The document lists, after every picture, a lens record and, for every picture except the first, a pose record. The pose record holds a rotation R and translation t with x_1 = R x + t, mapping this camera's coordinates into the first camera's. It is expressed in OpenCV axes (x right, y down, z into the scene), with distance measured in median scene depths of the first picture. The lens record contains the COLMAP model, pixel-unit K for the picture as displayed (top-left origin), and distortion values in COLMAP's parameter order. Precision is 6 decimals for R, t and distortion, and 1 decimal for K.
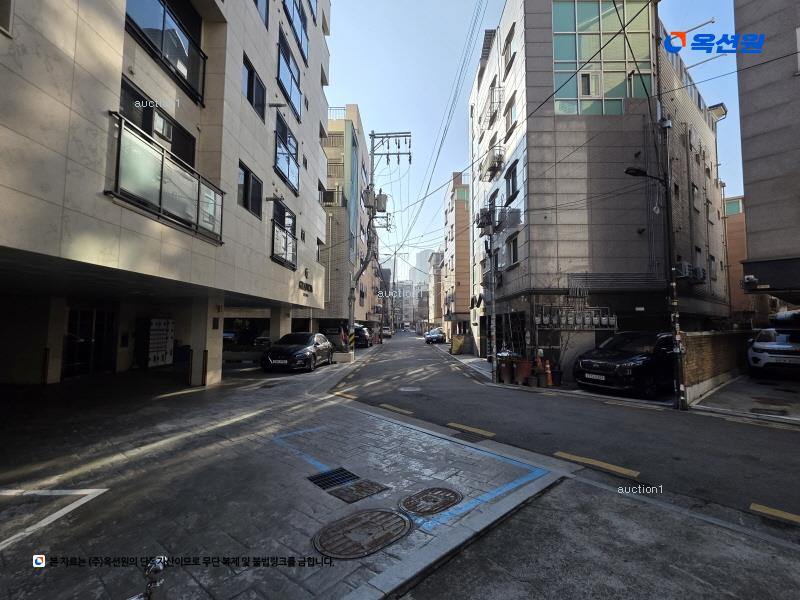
lens RADIAL K [[379.5, 0, 404.0], [0, 379.5, 299.1], [0, 0, 1]] dist [0.000921, 0.001525]
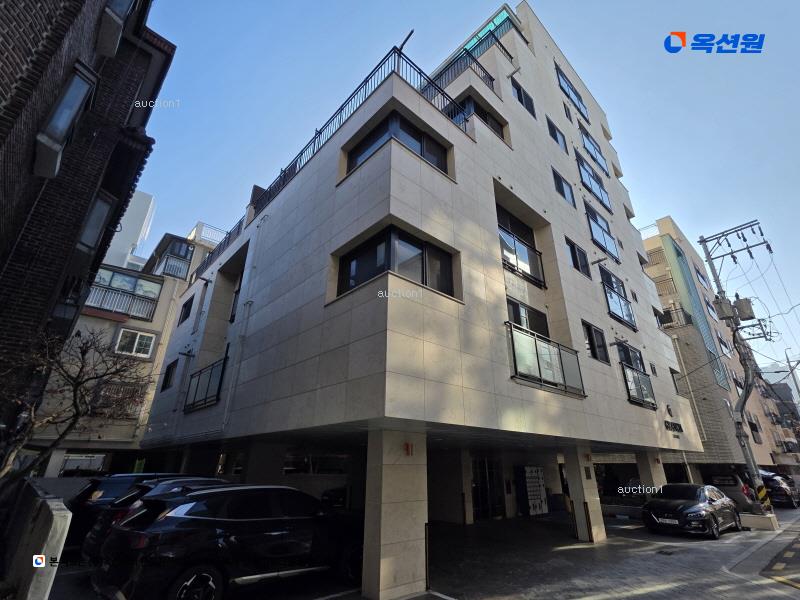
lens RADIAL K [[379.5, 0, 404.0], [0, 379.5, 299.1], [0, 0, 1]] dist [0.000921, 0.001525]
pose [[0.680774, -0.298277, -0.669013, -0.005717], [0.050099, 0.930157, -0.363728, -0.020208], [0.730779, 0.214100, 0.648169, -0.106915]]
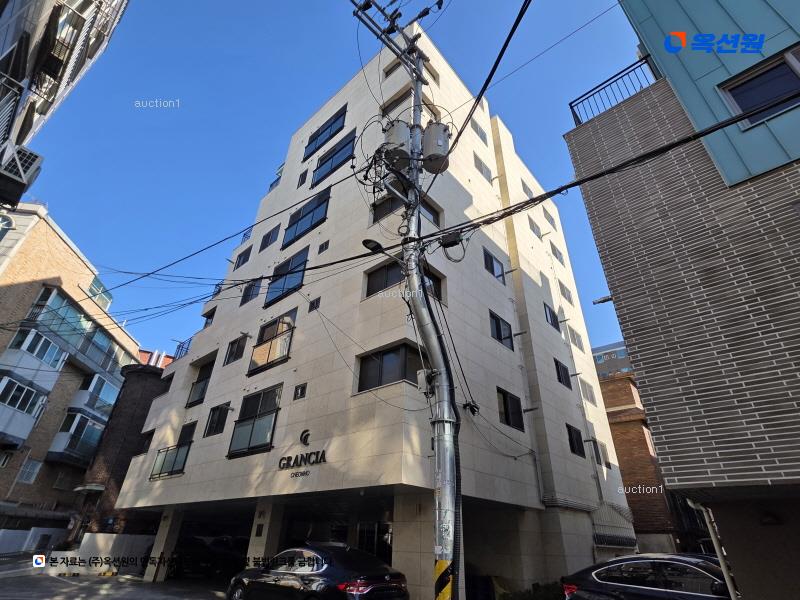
lens RADIAL K [[395.0, 0, 400.0], [0, 395.0, 300.0], [0, 0, 1]] dist [0.000276, 0.000046]
pose [[-0.661493, -0.409491, -0.628287, 0.178118], [0.025918, 0.824787, -0.564849, 0.139640], [0.749503, -0.389928, -0.534977, 1.770711]]
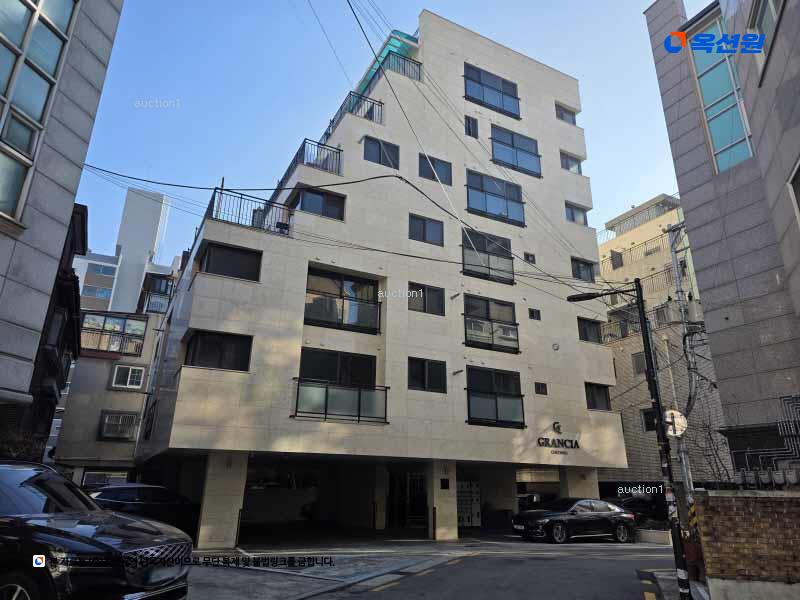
lens RADIAL K [[535.4, 0, 400.4], [0, 535.4, 288.3], [0, 0, 1]] dist [0.086522, -0.080252]
pose [[0.468405, -0.308693, -0.827832, 0.855544], [0.049215, 0.944638, -0.324403, 0.023119], [0.882142, 0.111210, 0.457665, 0.021044]]
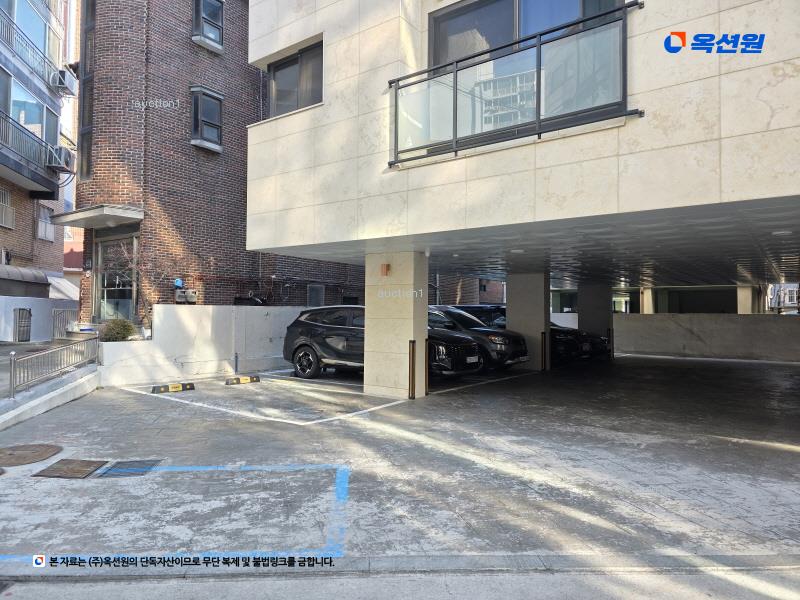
lens RADIAL K [[525.4, 0, 400.0], [0, 525.4, 300.0], [0, 0, 1]] dist [0.004044, 0.000394]
pose [[-0.601605, -0.025854, -0.798375, 0.120050], [0.045681, 0.996727, -0.066700, 0.066737], [0.797486, -0.076597, -0.598455, 0.686018]]
